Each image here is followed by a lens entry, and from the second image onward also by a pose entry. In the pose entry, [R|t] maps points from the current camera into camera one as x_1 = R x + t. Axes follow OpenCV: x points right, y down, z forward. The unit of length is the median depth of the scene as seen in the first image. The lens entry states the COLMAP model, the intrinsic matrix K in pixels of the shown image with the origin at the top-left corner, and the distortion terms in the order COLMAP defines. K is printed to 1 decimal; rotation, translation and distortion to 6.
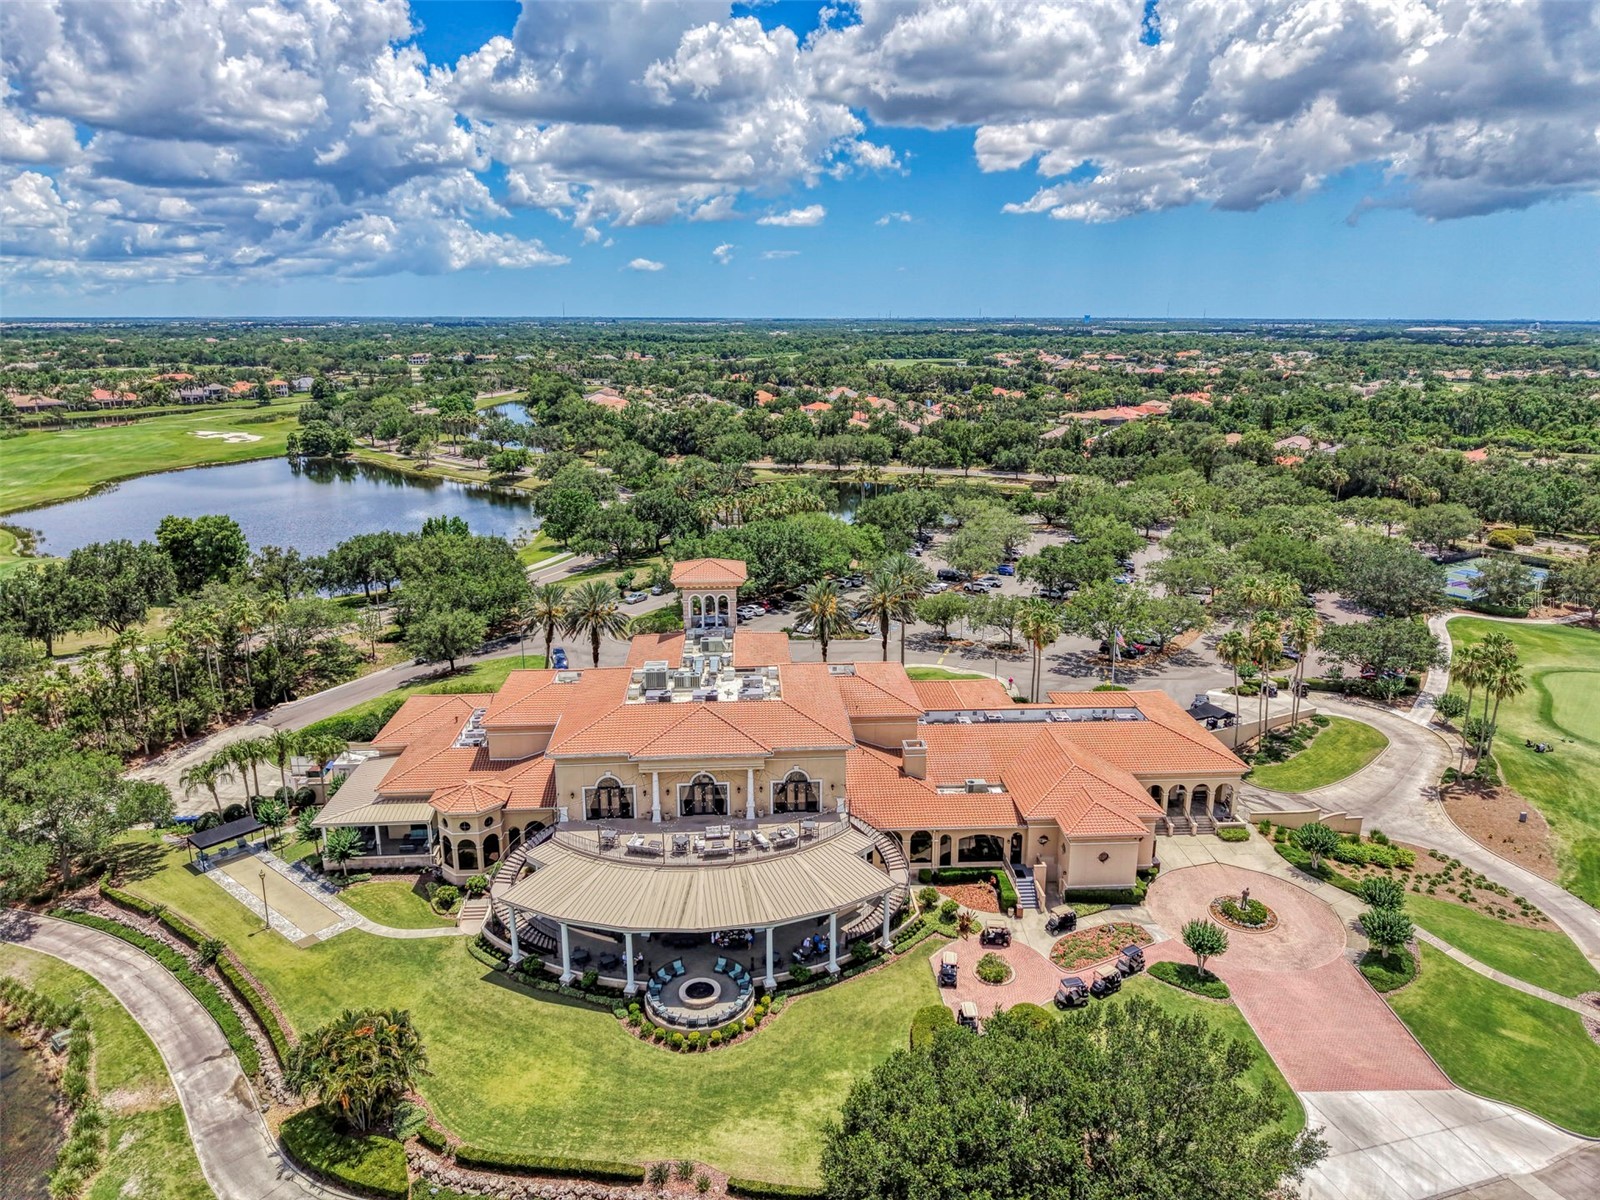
lens RADIAL K [[1122.2, 0, 800.6], [0, 1122.2, 596.8], [0, 0, 1]] dist [0.005279, 0.001242]
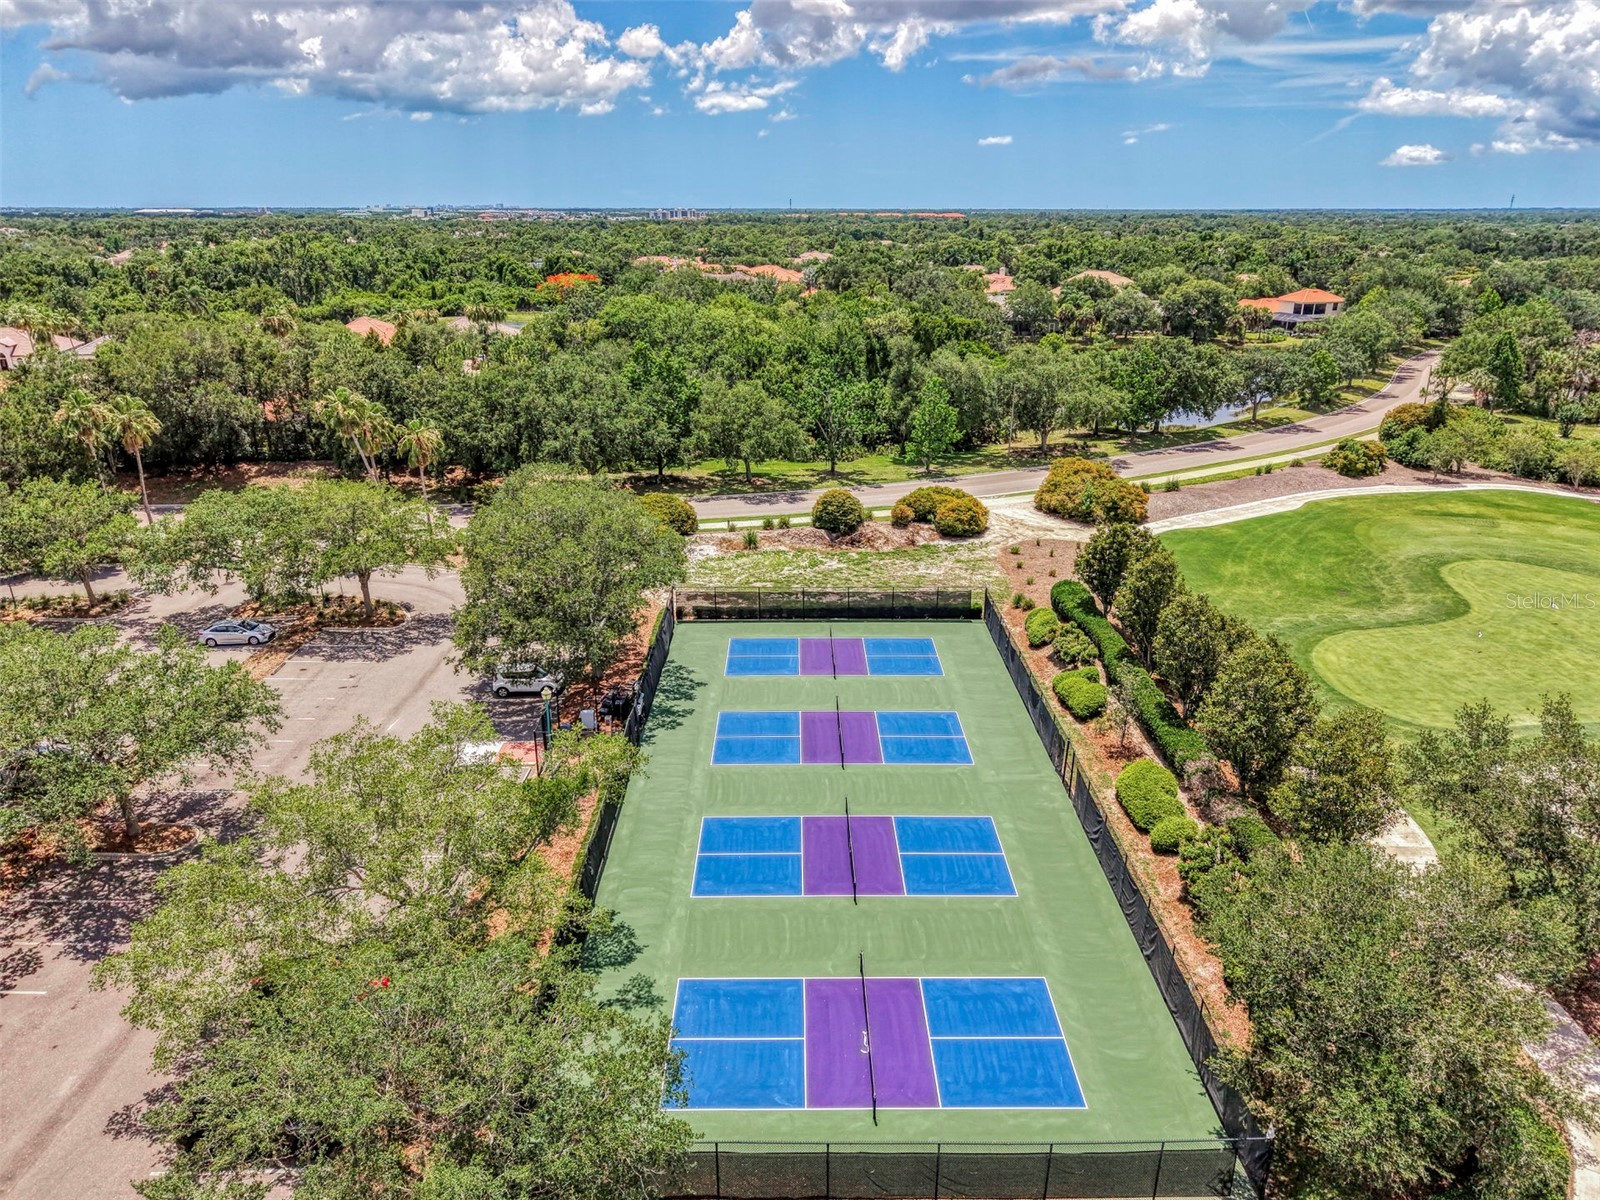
lens RADIAL K [[1122.2, 0, 797.7], [0, 1122.2, 597.3], [0, 0, 1]] dist [0.005279, 0.001242]
pose [[0.546547, -0.284323, 0.787684, 0.225367], [0.212232, 0.956919, 0.198149, -0.058590], [-0.810089, 0.058873, 0.583344, 0.469760]]
